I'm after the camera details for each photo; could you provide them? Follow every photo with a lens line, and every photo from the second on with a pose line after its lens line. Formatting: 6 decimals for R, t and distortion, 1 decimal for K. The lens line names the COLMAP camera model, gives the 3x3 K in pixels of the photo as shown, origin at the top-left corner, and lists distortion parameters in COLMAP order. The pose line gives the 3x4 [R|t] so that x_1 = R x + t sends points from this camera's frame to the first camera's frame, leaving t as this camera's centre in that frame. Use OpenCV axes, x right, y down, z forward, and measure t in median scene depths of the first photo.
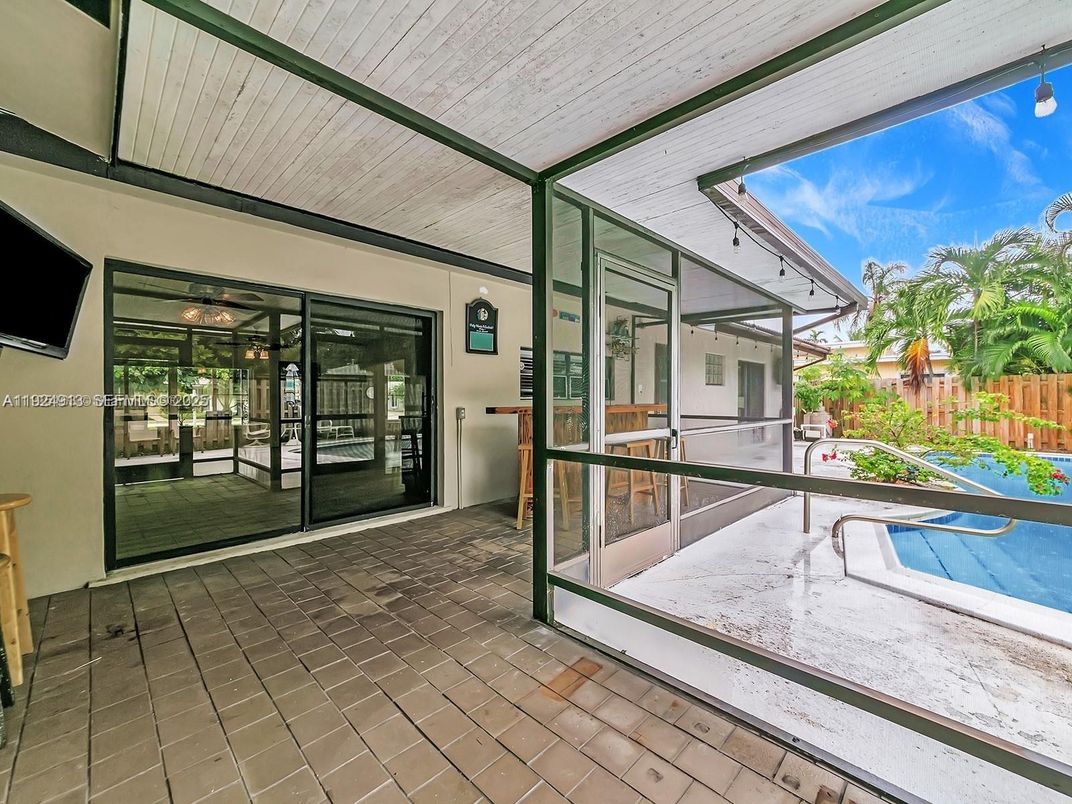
lens RADIAL K [[444.5, 0, 544.8], [0, 444.5, 396.8], [0, 0, 1]] dist [-0.021467, -0.000097]
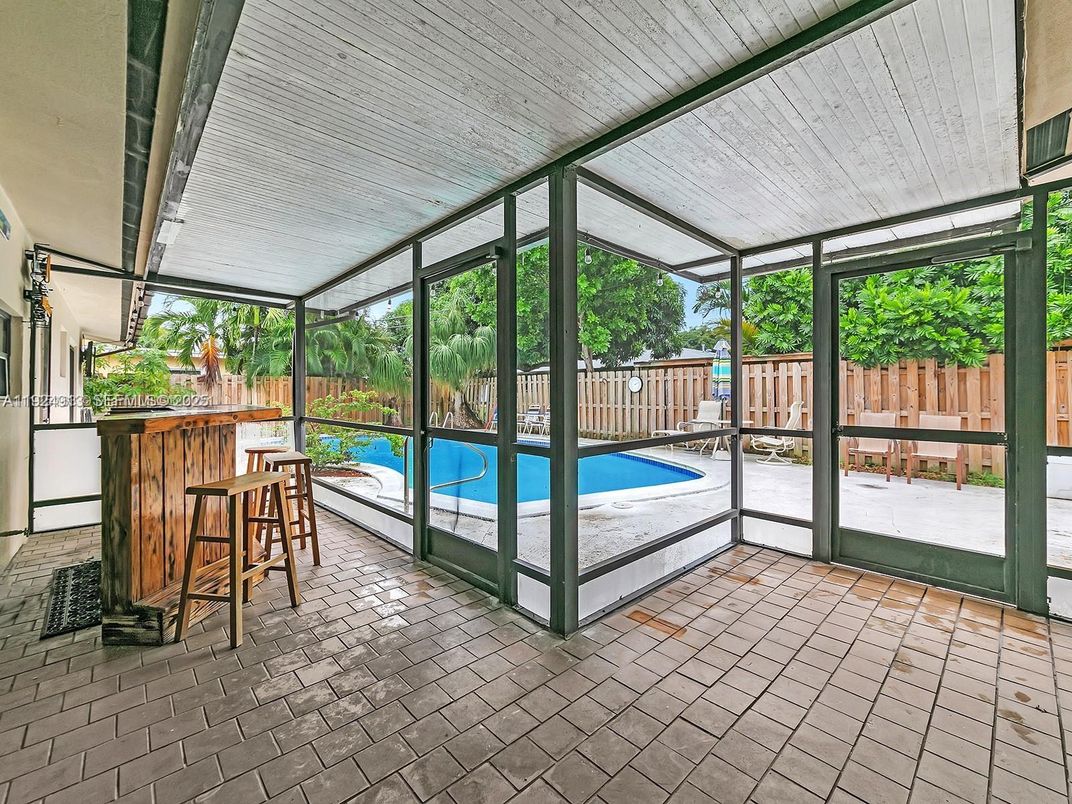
lens RADIAL K [[444.5, 0, 543.3], [0, 444.5, 405.2], [0, 0, 1]] dist [-0.021467, -0.000097]
pose [[0.037576, -0.028199, 0.998896, -0.448241], [0.000214, 0.999602, 0.028211, -0.000733], [-0.999294, -0.000846, 0.037567, 0.492727]]
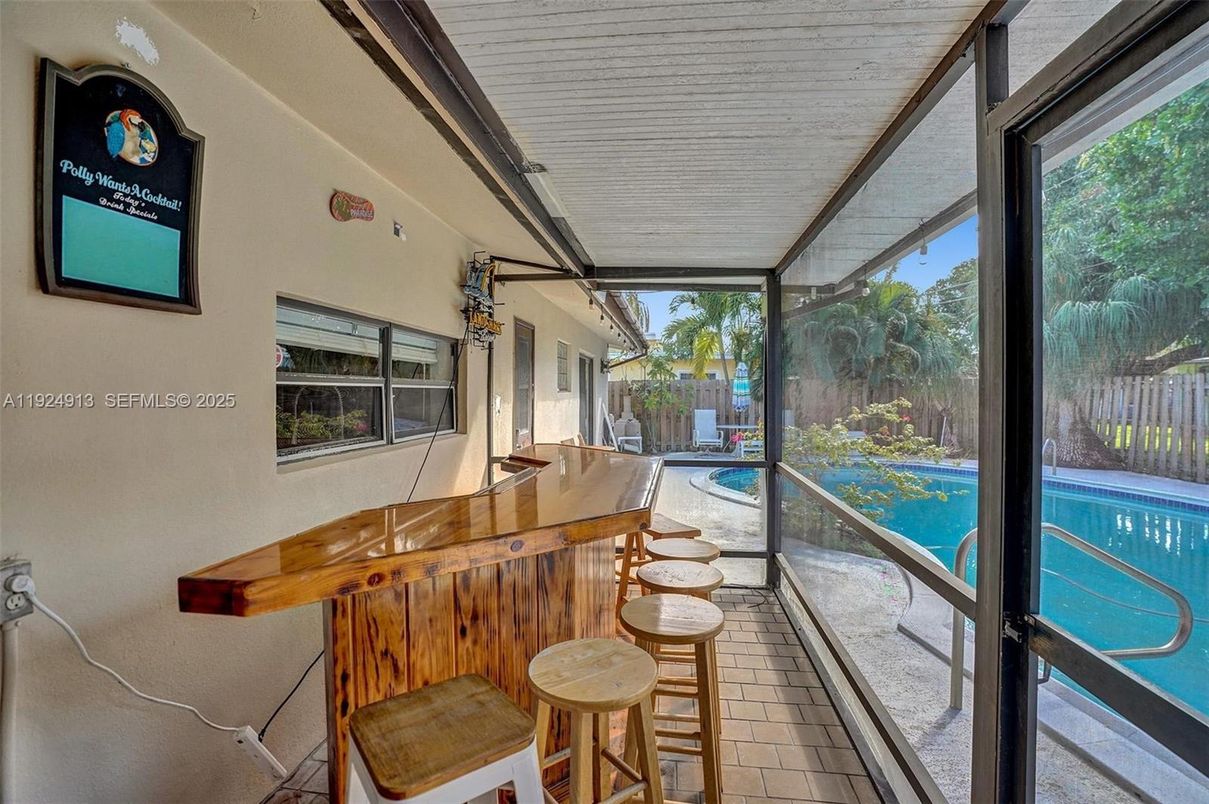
lens RADIAL K [[564.5, 0, 607.9], [0, 564.5, 392.1], [0, 0, 1]] dist [-0.053651, 0.006353]
pose [[0.792571, -0.000778, 0.609779, -0.112622], [0.000821, 1.000000, 0.000209, -0.047859], [-0.609779, 0.000335, 0.792571, 0.605978]]
